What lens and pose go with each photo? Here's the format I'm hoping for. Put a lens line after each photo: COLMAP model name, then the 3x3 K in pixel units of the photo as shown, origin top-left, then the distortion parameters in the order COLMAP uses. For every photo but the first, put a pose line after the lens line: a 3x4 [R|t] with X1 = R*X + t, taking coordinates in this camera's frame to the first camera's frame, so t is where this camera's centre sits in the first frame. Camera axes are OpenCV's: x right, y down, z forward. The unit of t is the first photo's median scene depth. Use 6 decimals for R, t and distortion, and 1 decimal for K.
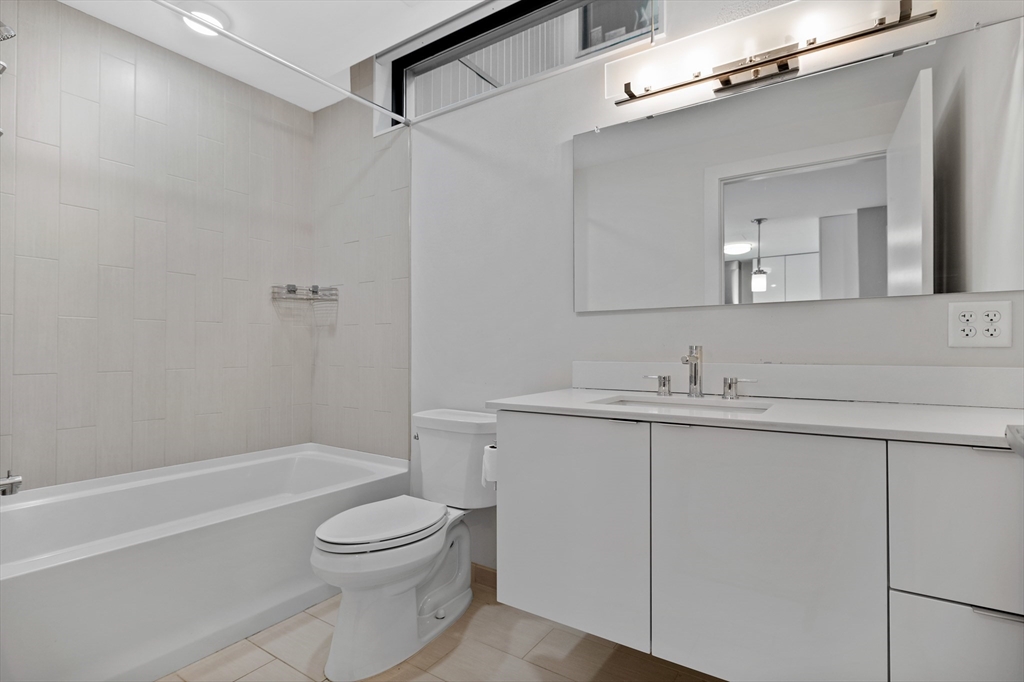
lens RADIAL K [[491.7, 0, 498.3], [0, 491.7, 341.7], [0, 0, 1]] dist [-0.001424, 0.000057]
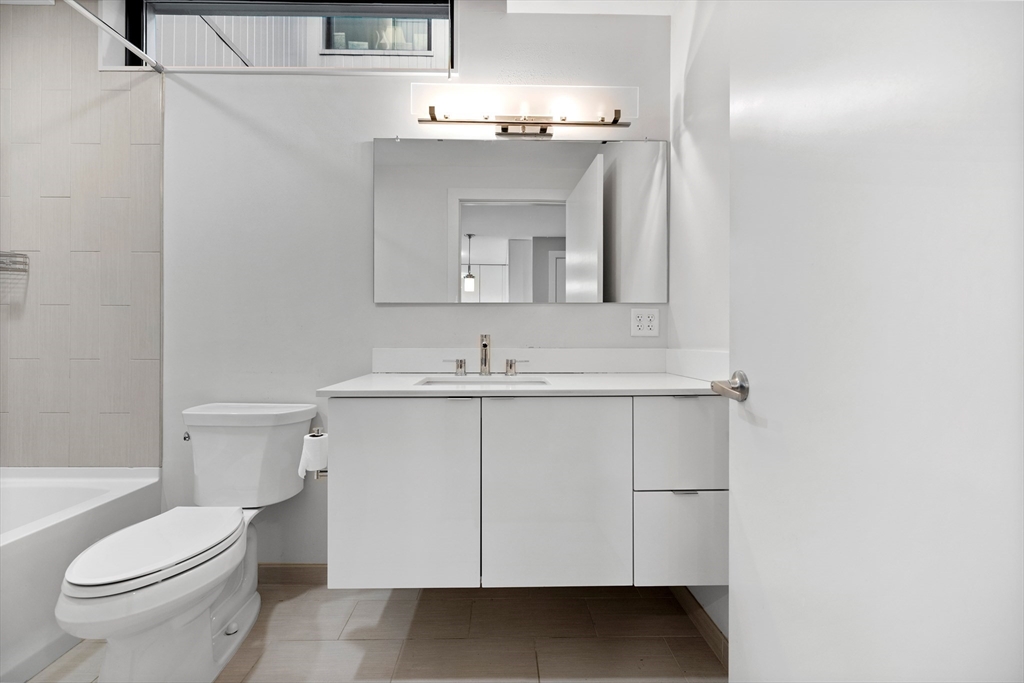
lens RADIAL K [[442.1, 0, 502.2], [0, 442.1, 332.0], [0, 0, 1]] dist [0.000933, 0.000093]
pose [[0.817813, 0.007943, 0.575429, -0.183703], [-0.010879, 0.999939, 0.001660, -0.000479], [-0.575381, -0.007617, 0.817850, 0.048731]]
